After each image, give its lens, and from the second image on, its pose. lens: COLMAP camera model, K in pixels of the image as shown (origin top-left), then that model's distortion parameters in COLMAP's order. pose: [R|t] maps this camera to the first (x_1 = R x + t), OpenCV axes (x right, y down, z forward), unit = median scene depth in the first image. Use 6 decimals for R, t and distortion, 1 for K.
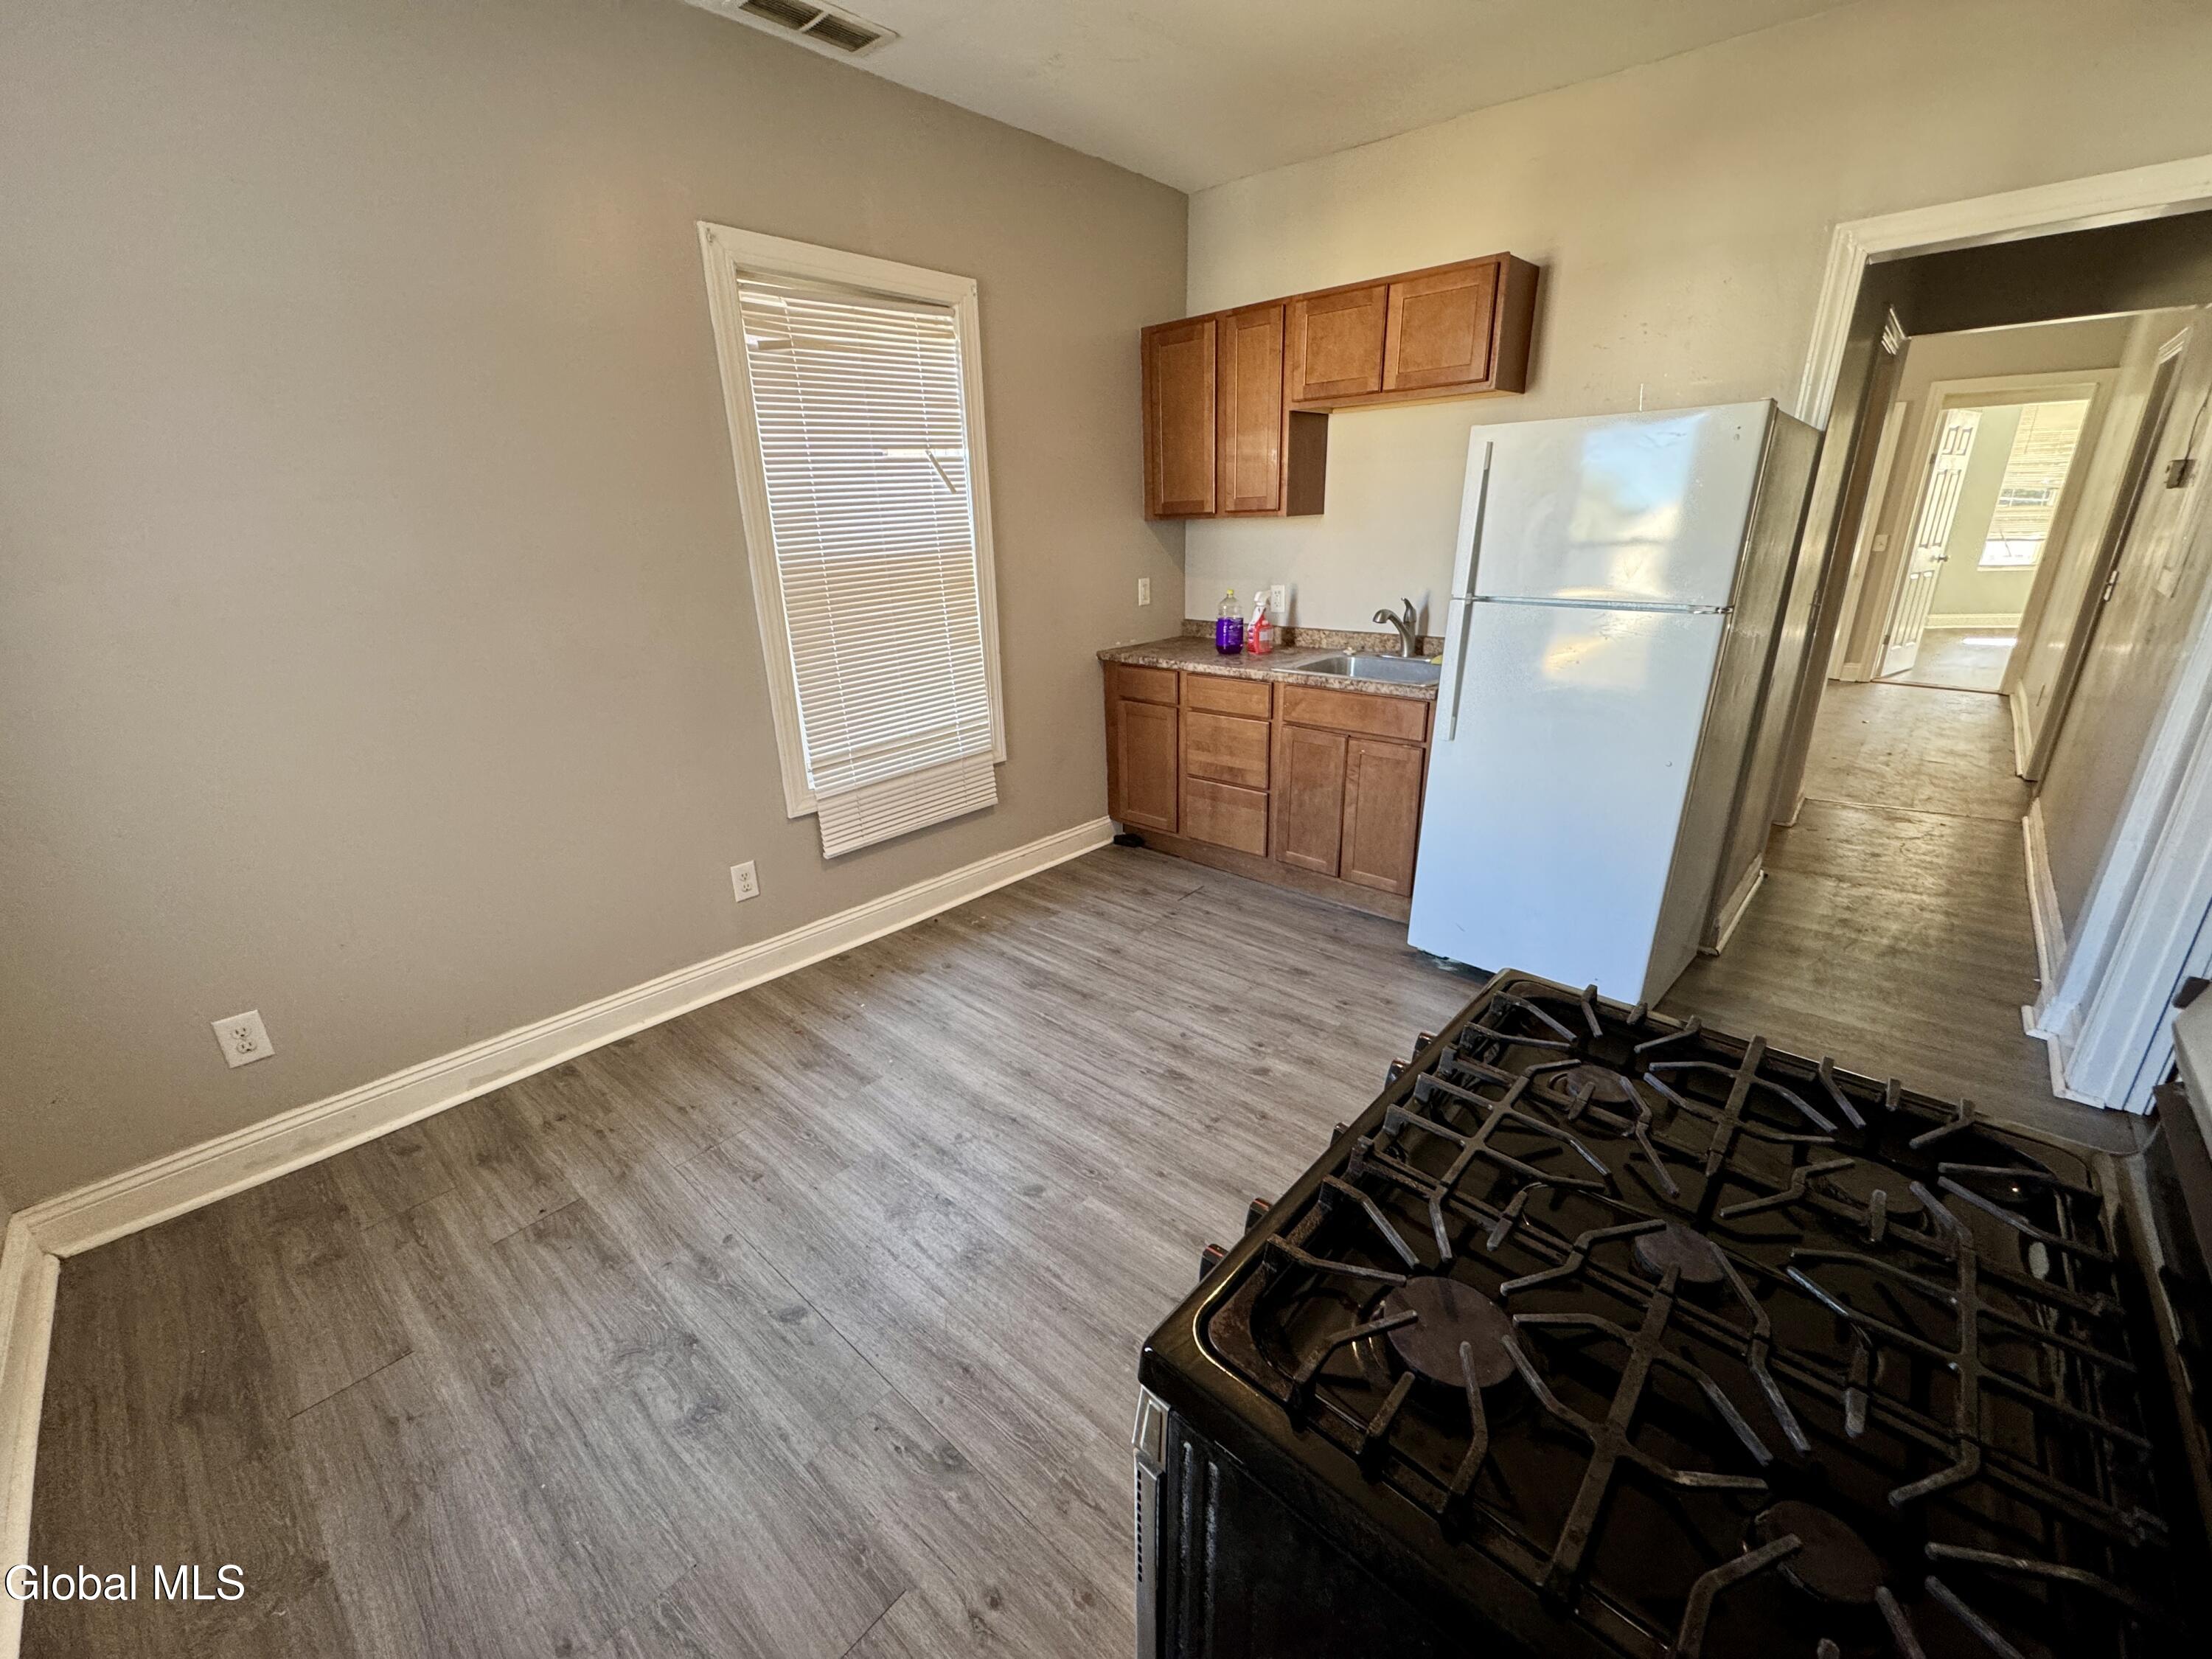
lens RADIAL K [[881.4, 0, 1106.0], [0, 881.4, 829.5], [0, 0, 1]] dist [-0.001510, -0.000041]
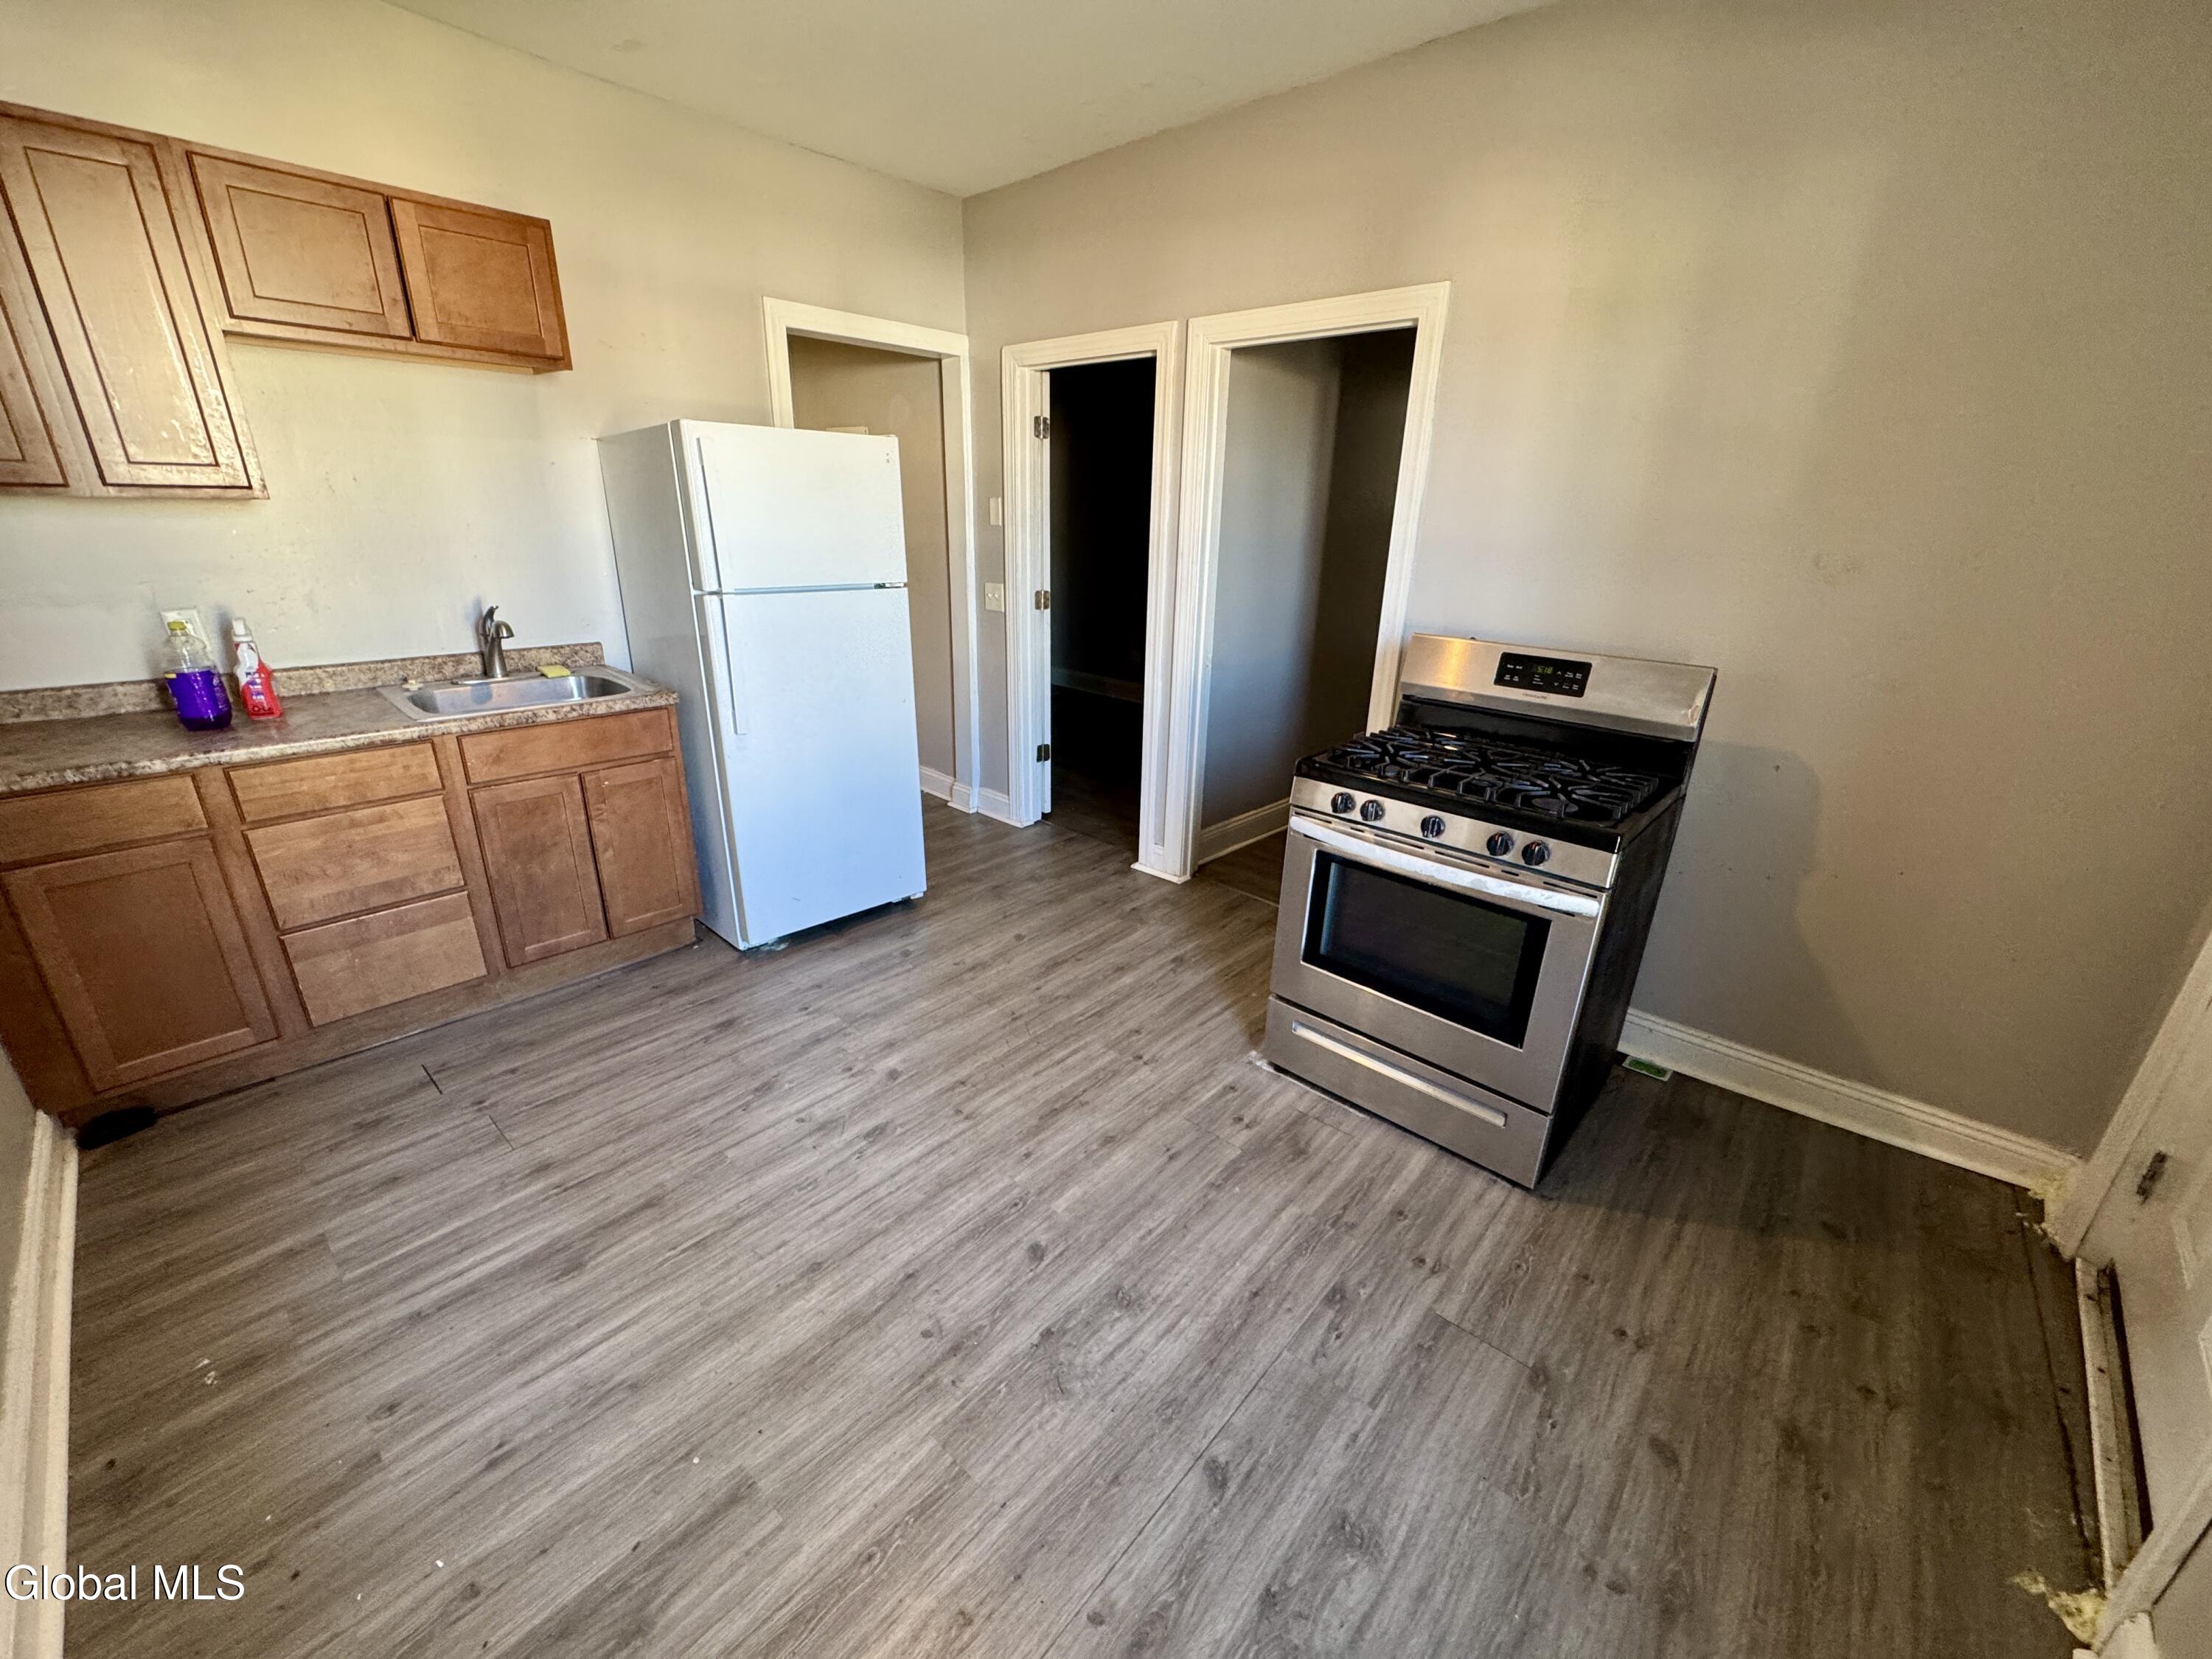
lens RADIAL K [[881.4, 0, 1106.0], [0, 881.4, 829.5], [0, 0, 1]] dist [-0.001510, -0.000041]
pose [[0.002286, -0.319273, 0.947660, -0.671608], [0.310527, 0.901041, 0.302818, -0.198590], [-0.950562, 0.293581, 0.101203, 0.591848]]
